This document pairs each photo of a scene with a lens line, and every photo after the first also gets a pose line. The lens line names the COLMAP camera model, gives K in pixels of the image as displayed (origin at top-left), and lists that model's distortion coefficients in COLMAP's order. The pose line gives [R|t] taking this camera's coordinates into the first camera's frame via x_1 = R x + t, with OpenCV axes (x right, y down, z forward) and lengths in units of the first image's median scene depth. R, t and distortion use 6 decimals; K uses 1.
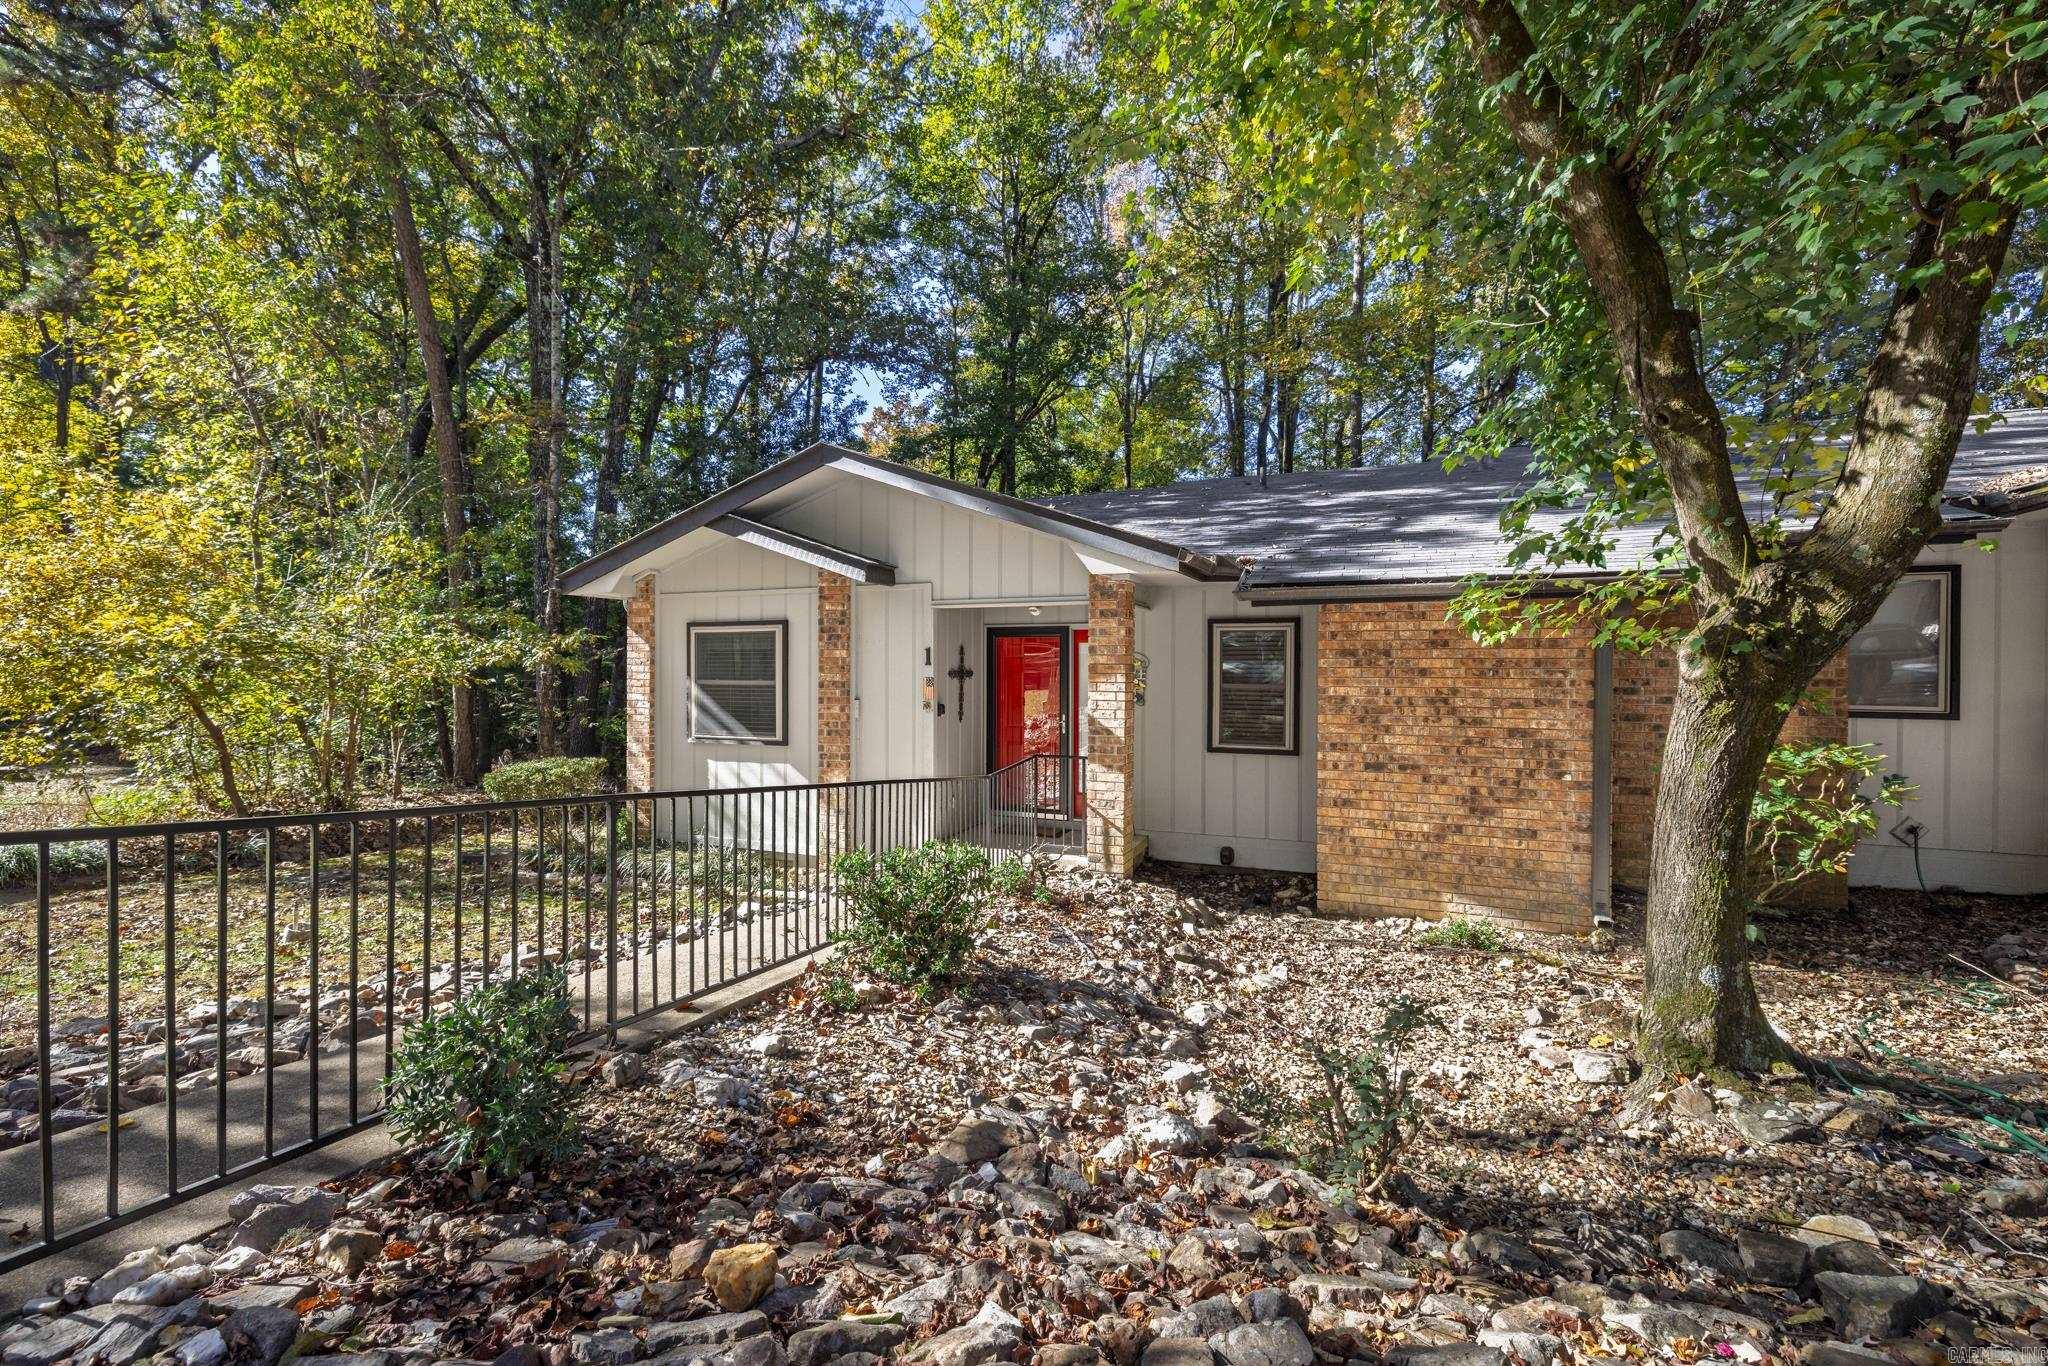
lens RADIAL K [[871.1, 0, 1023.1], [0, 871.1, 676.7], [0, 0, 1]] dist [0.000105, 0.000101]
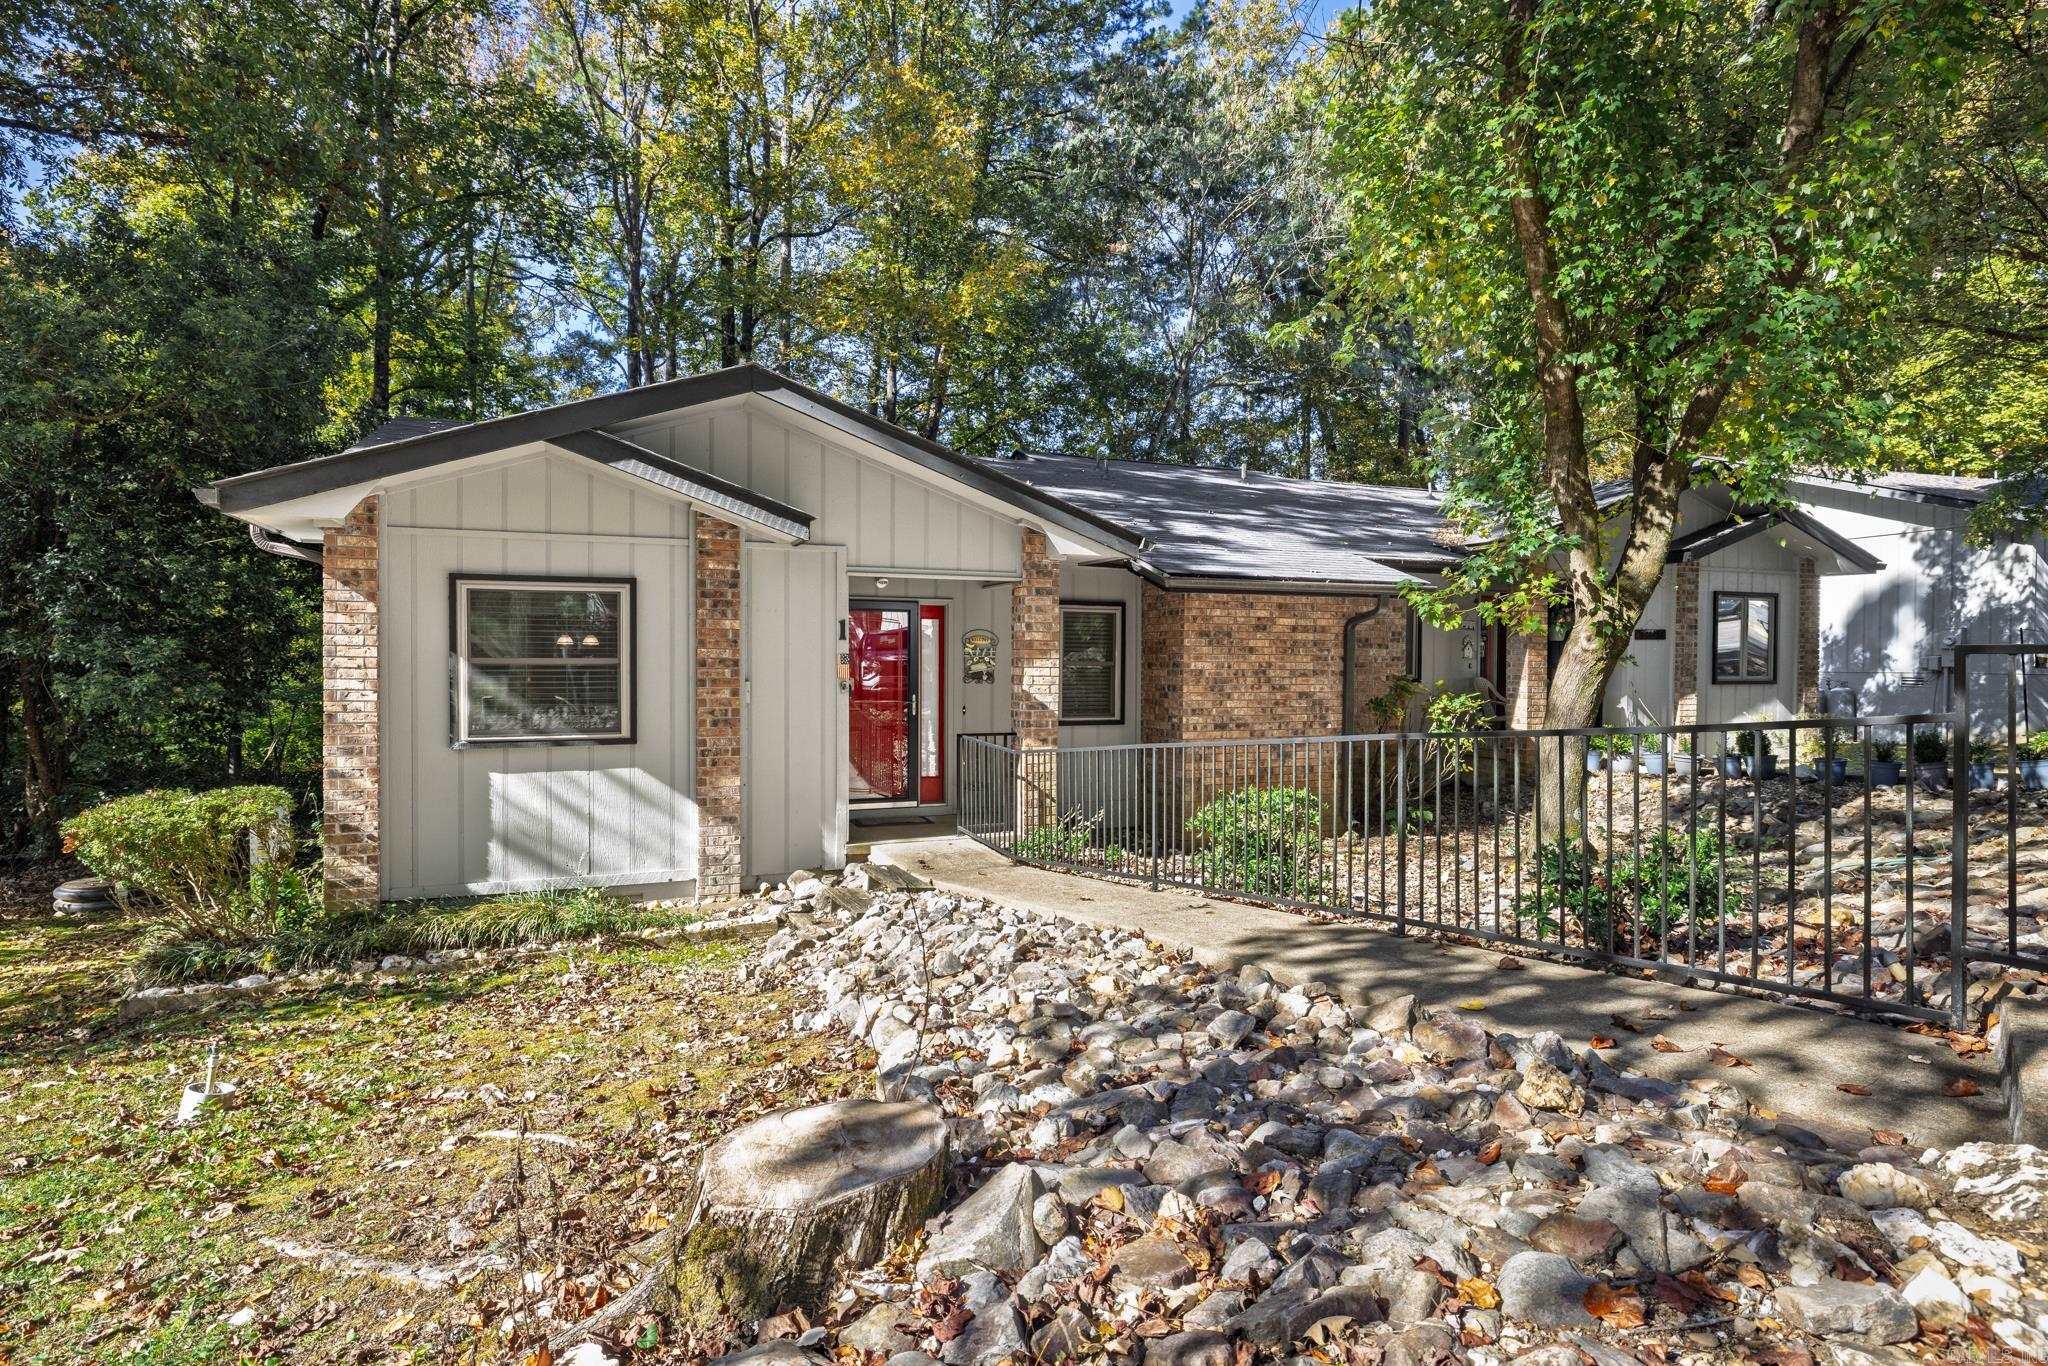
lens RADIAL K [[1056.8, 0, 1021.8], [0, 1056.8, 679.8], [0, 0, 1]] dist [0.001295, 0.000055]
pose [[0.712918, -0.012693, 0.701133, -0.705160], [0.004767, 0.999901, 0.013254, 0.013345], [-0.701231, -0.006107, 0.712908, 0.112066]]
